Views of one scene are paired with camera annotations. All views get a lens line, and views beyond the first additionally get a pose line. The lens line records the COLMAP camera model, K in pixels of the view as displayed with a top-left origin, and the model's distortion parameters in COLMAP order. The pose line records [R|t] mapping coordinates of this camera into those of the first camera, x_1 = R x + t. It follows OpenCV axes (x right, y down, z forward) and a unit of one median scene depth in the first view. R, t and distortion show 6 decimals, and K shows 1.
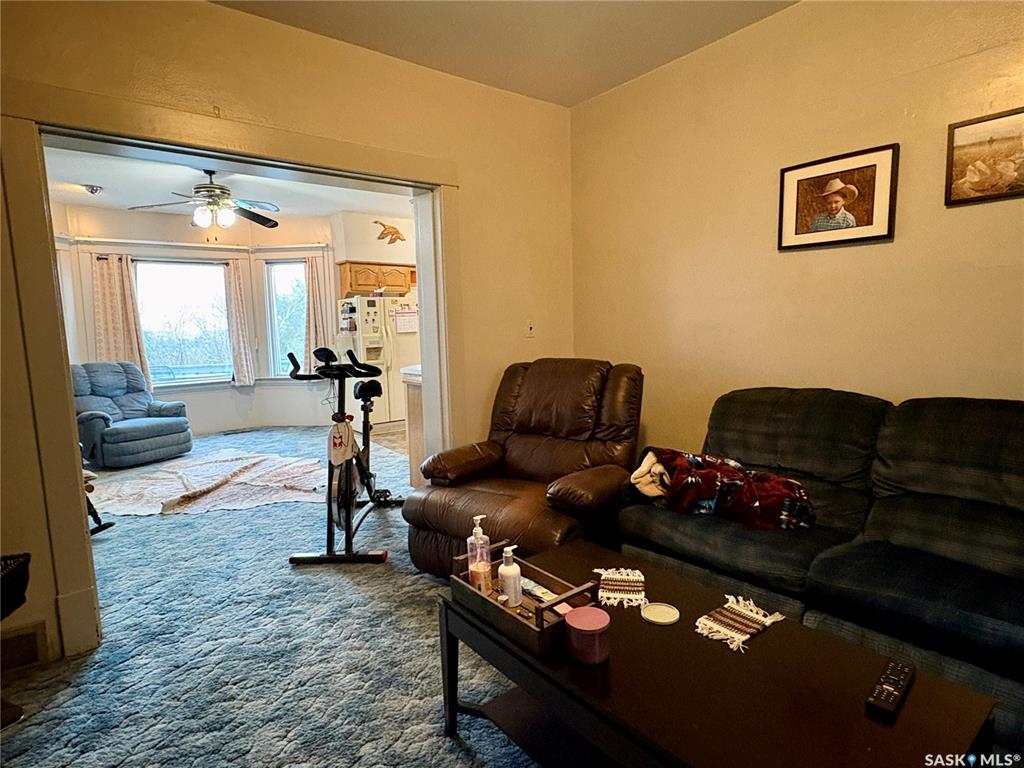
lens RADIAL K [[555.5, 0, 512.3], [0, 555.5, 385.6], [0, 0, 1]] dist [-0.003205, -0.000051]
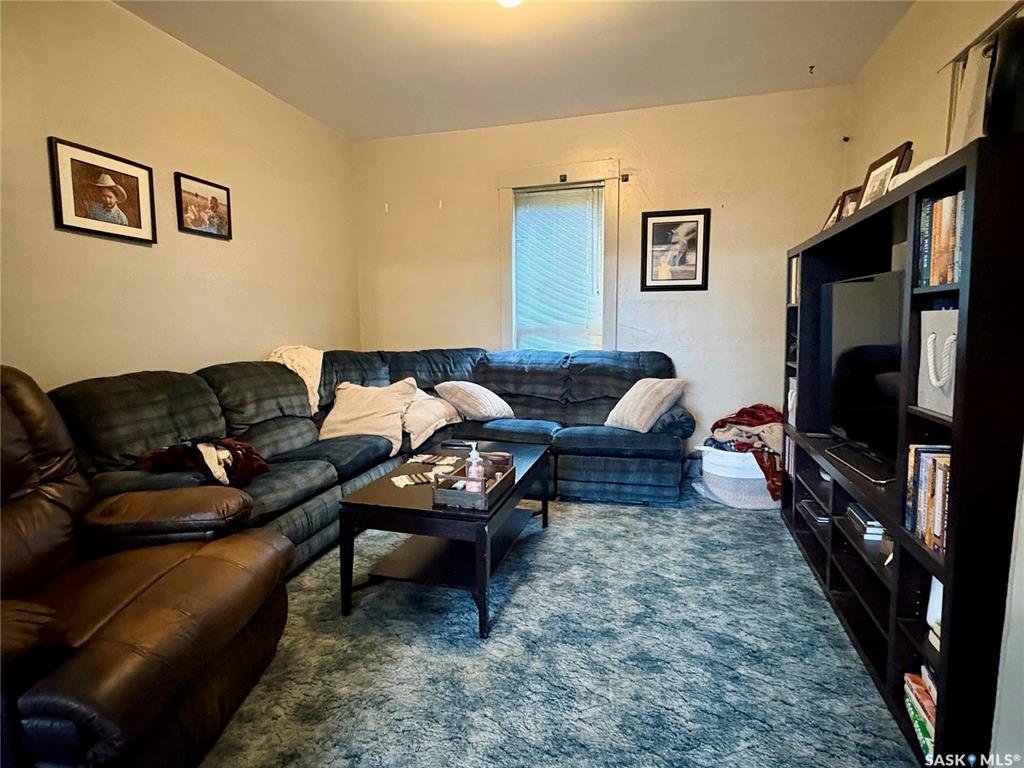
lens RADIAL K [[555.5, 0, 512.1], [0, 555.5, 380.3], [0, 0, 1]] dist [-0.003205, -0.000051]
pose [[-0.598936, -0.046724, 0.799433, -0.748772], [0.110019, 0.984029, 0.139939, -0.051638], [-0.793203, 0.171767, -0.584230, 1.087778]]
